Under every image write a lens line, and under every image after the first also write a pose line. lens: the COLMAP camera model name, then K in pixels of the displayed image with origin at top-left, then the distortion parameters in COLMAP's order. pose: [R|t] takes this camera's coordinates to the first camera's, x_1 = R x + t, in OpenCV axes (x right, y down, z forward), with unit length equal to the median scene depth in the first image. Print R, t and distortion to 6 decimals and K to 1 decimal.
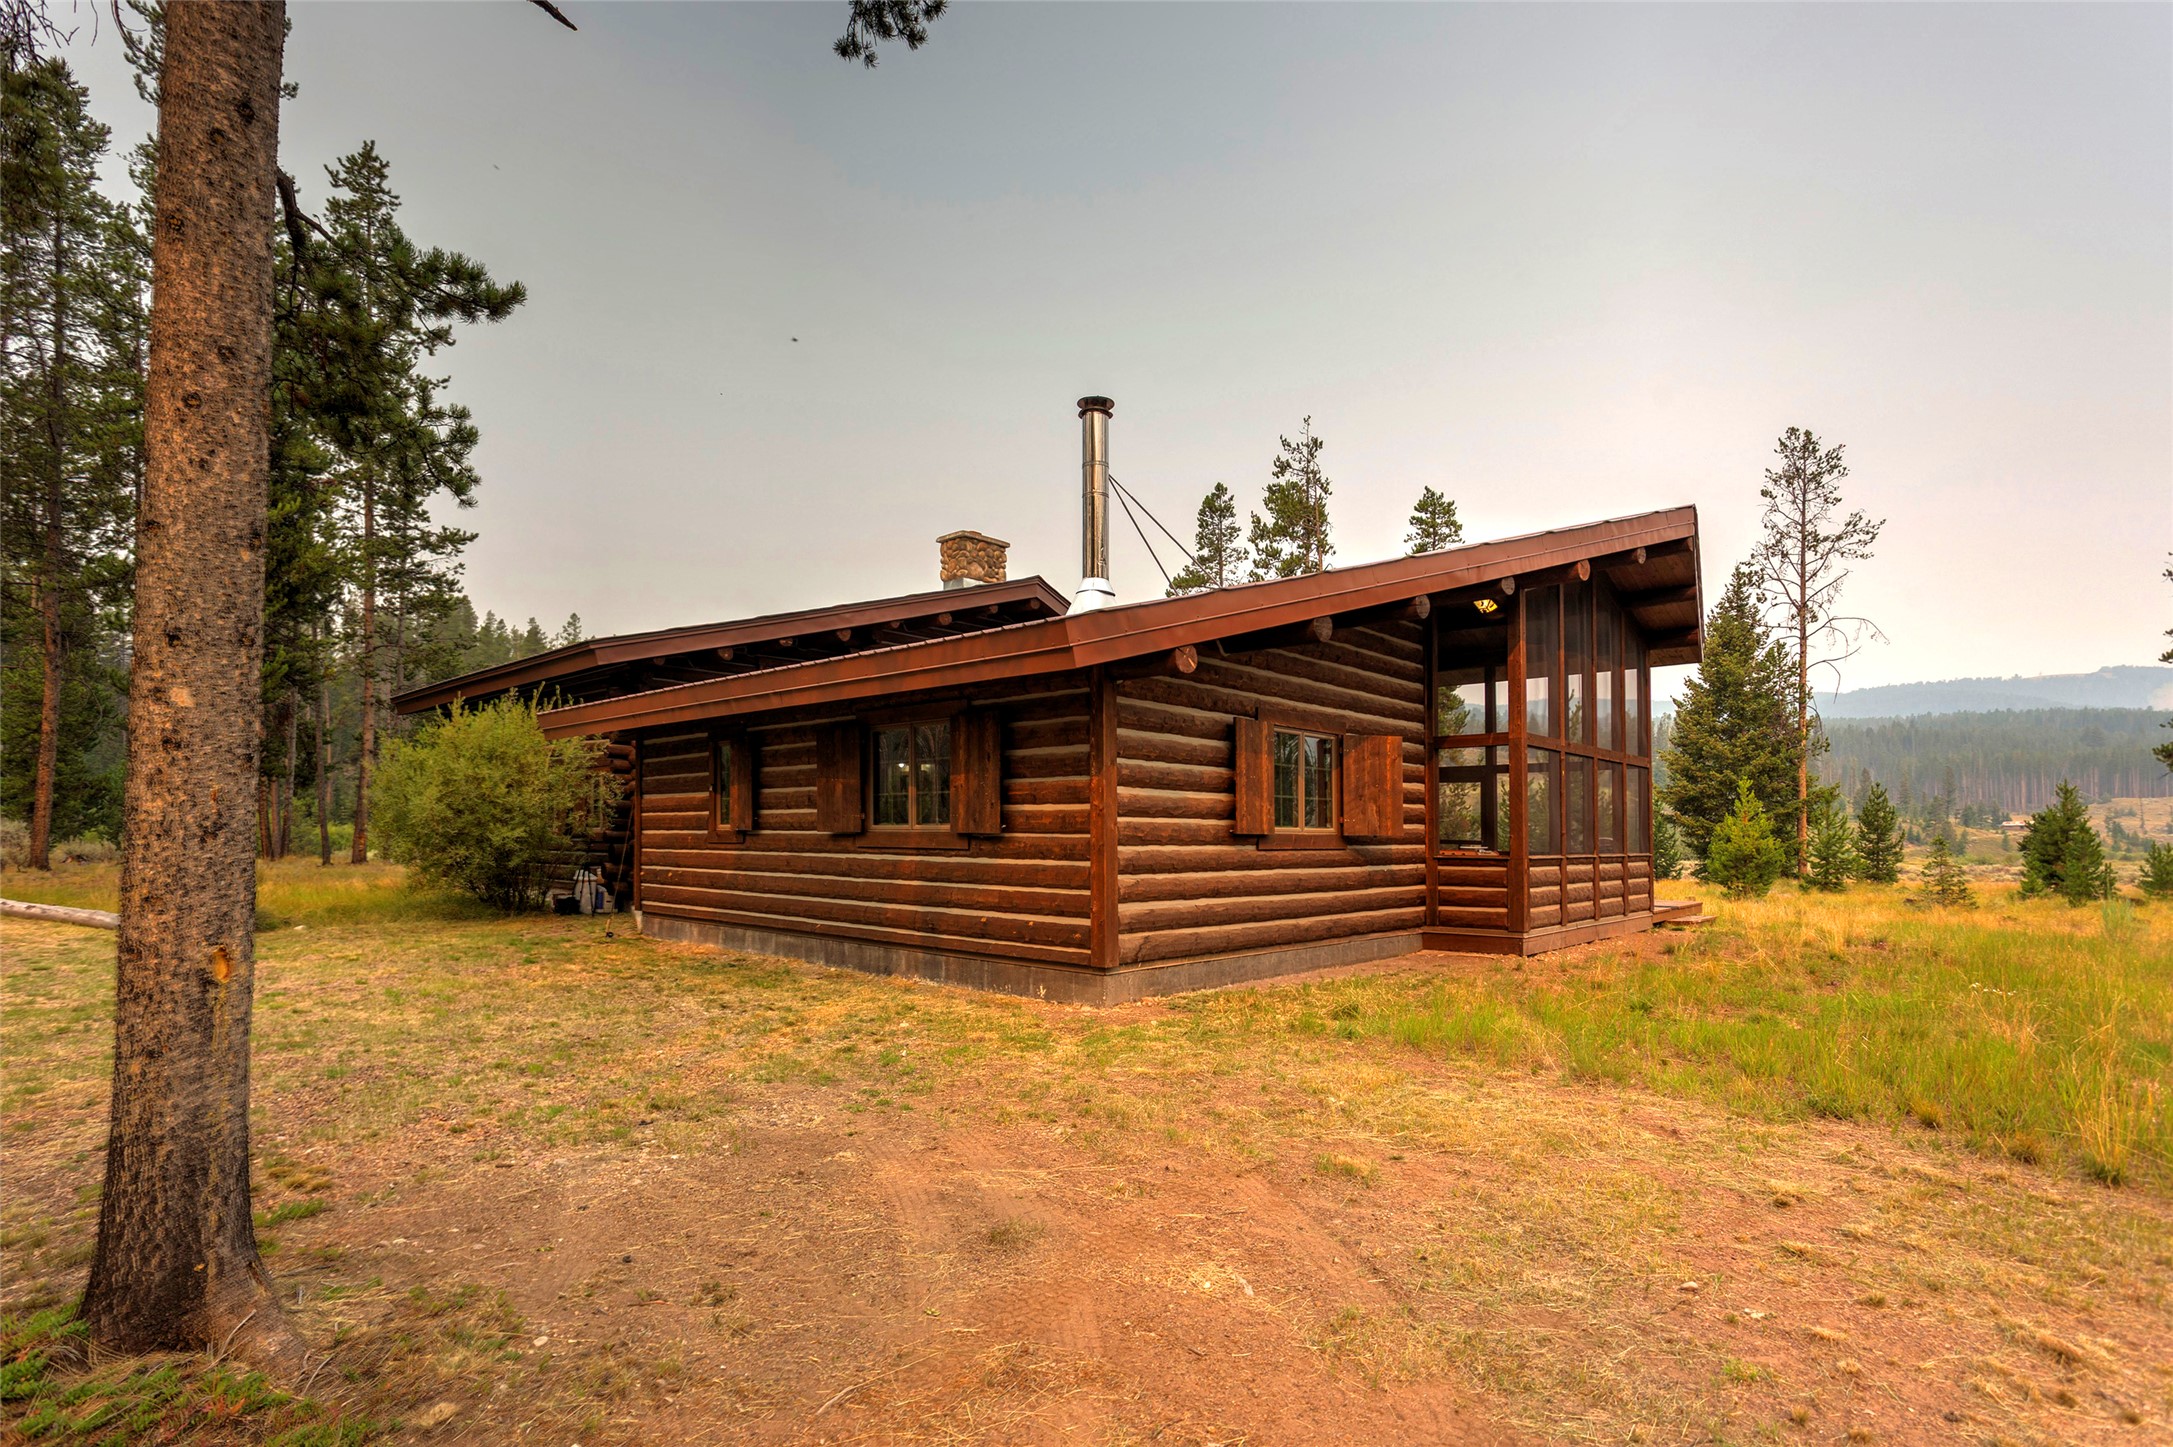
lens RADIAL K [[1074.6, 0, 1085.3], [0, 1074.6, 825.1], [0, 0, 1]] dist [-0.001775, -0.000469]
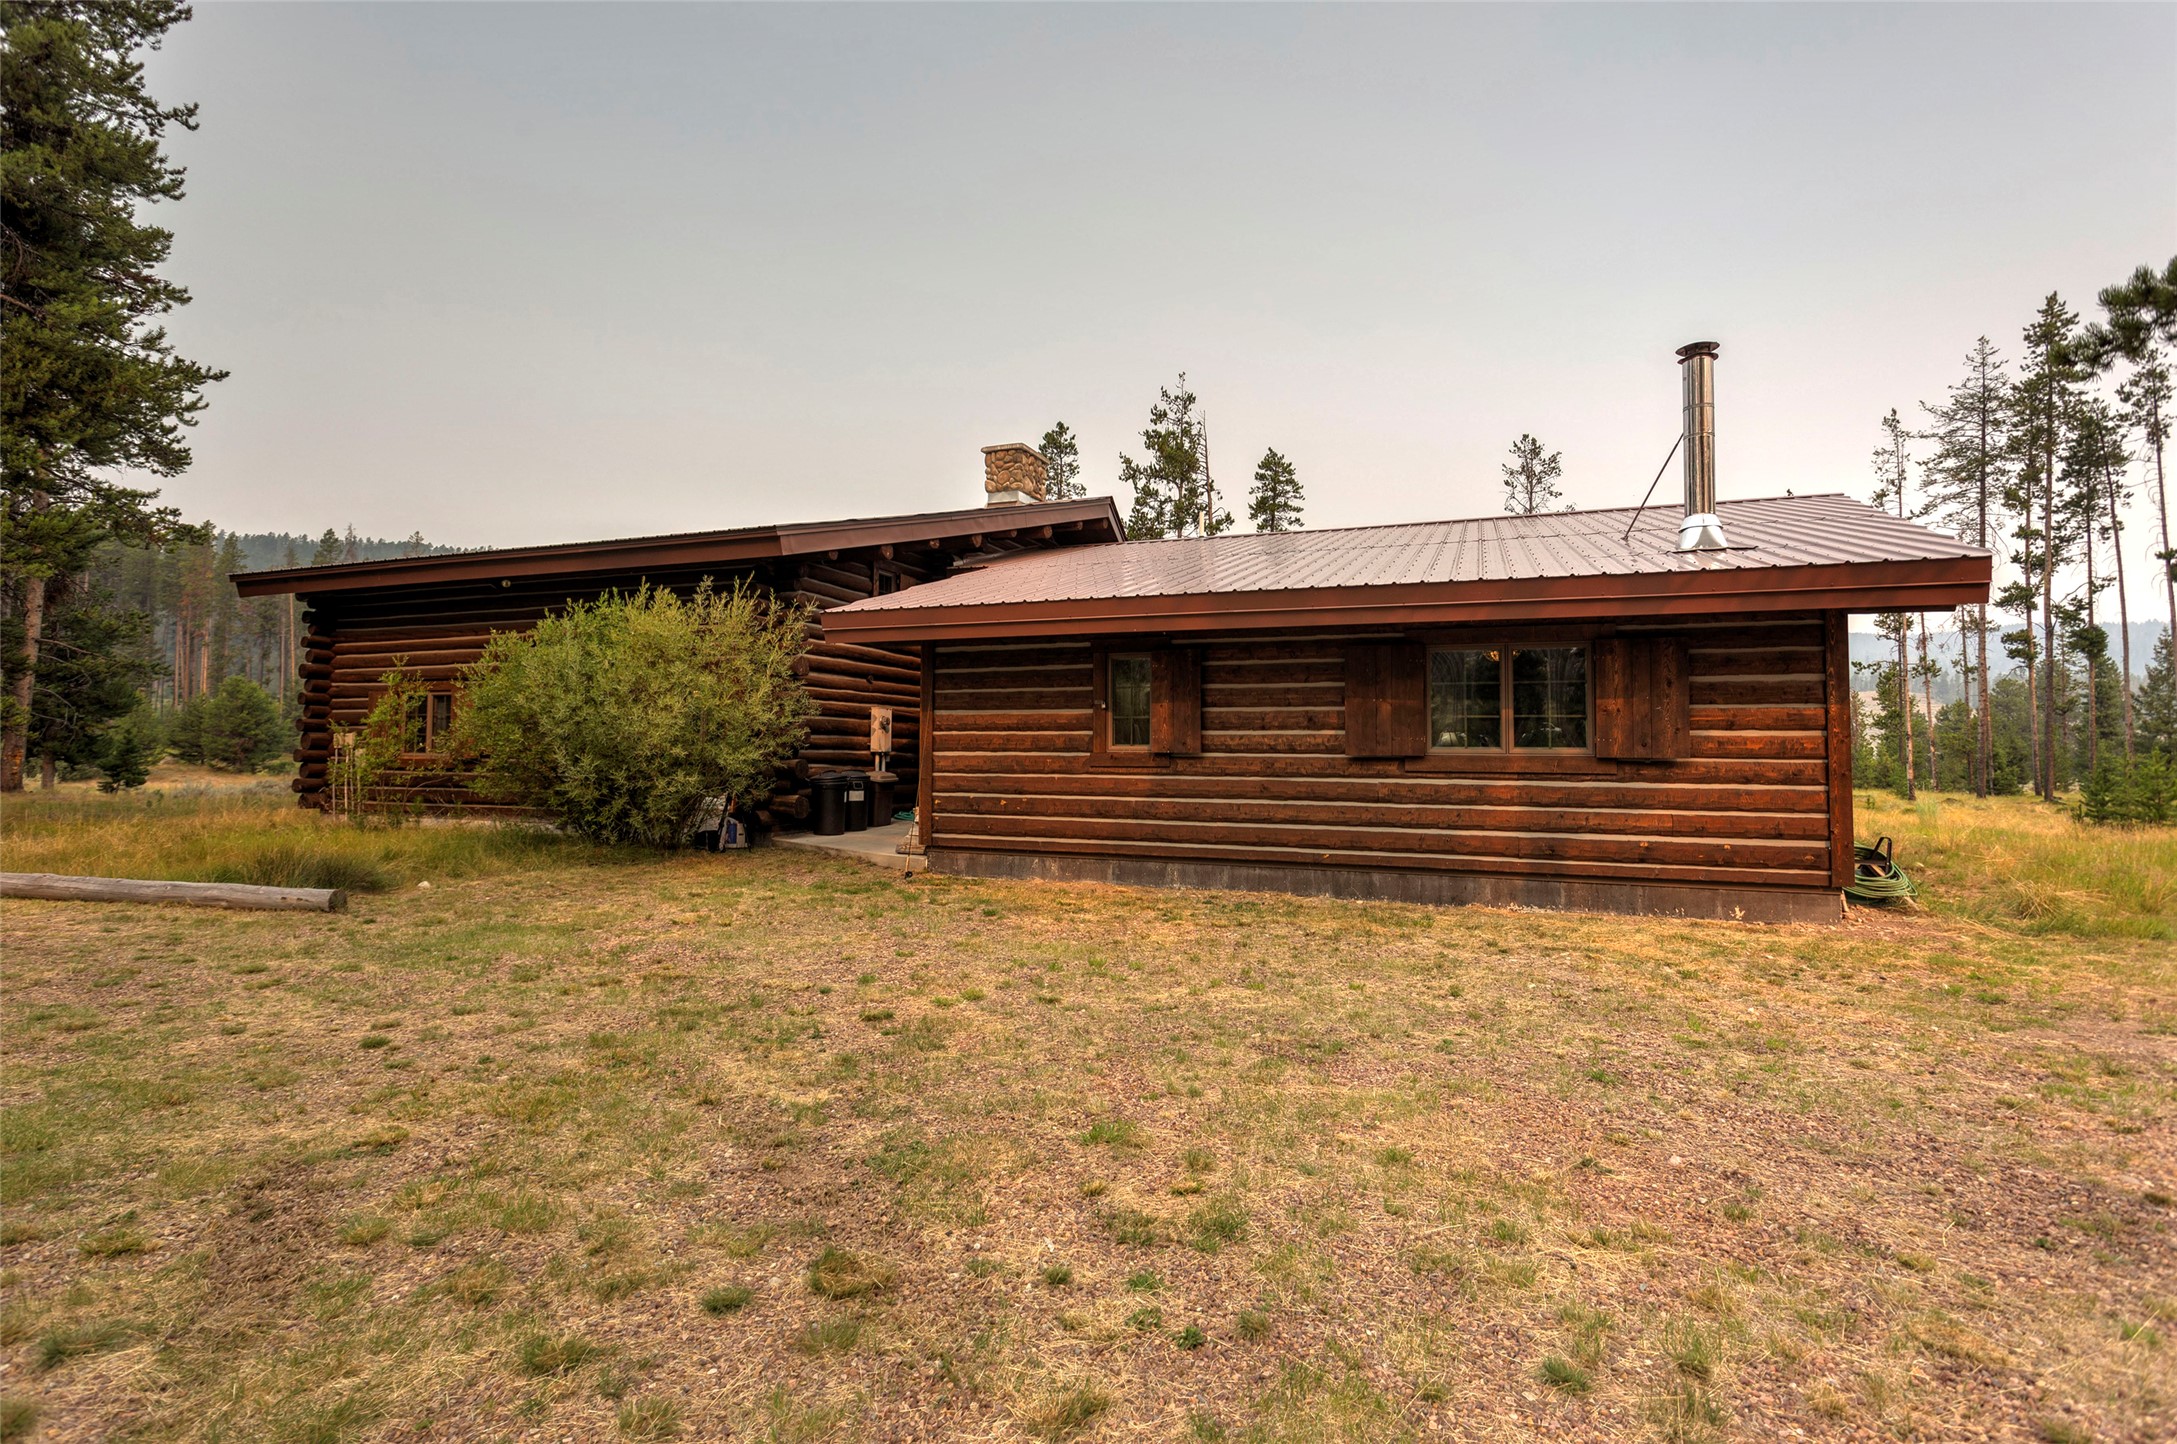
lens RADIAL K [[983.7, 0, 1088.5], [0, 983.7, 722.0], [0, 0, 1]] dist [0.000278, -0.000190]
pose [[0.928181, 0.008779, 0.372025, -0.607986], [-0.002917, 0.999863, -0.016316, -0.006363], [-0.372117, 0.014059, 0.928079, 0.227802]]
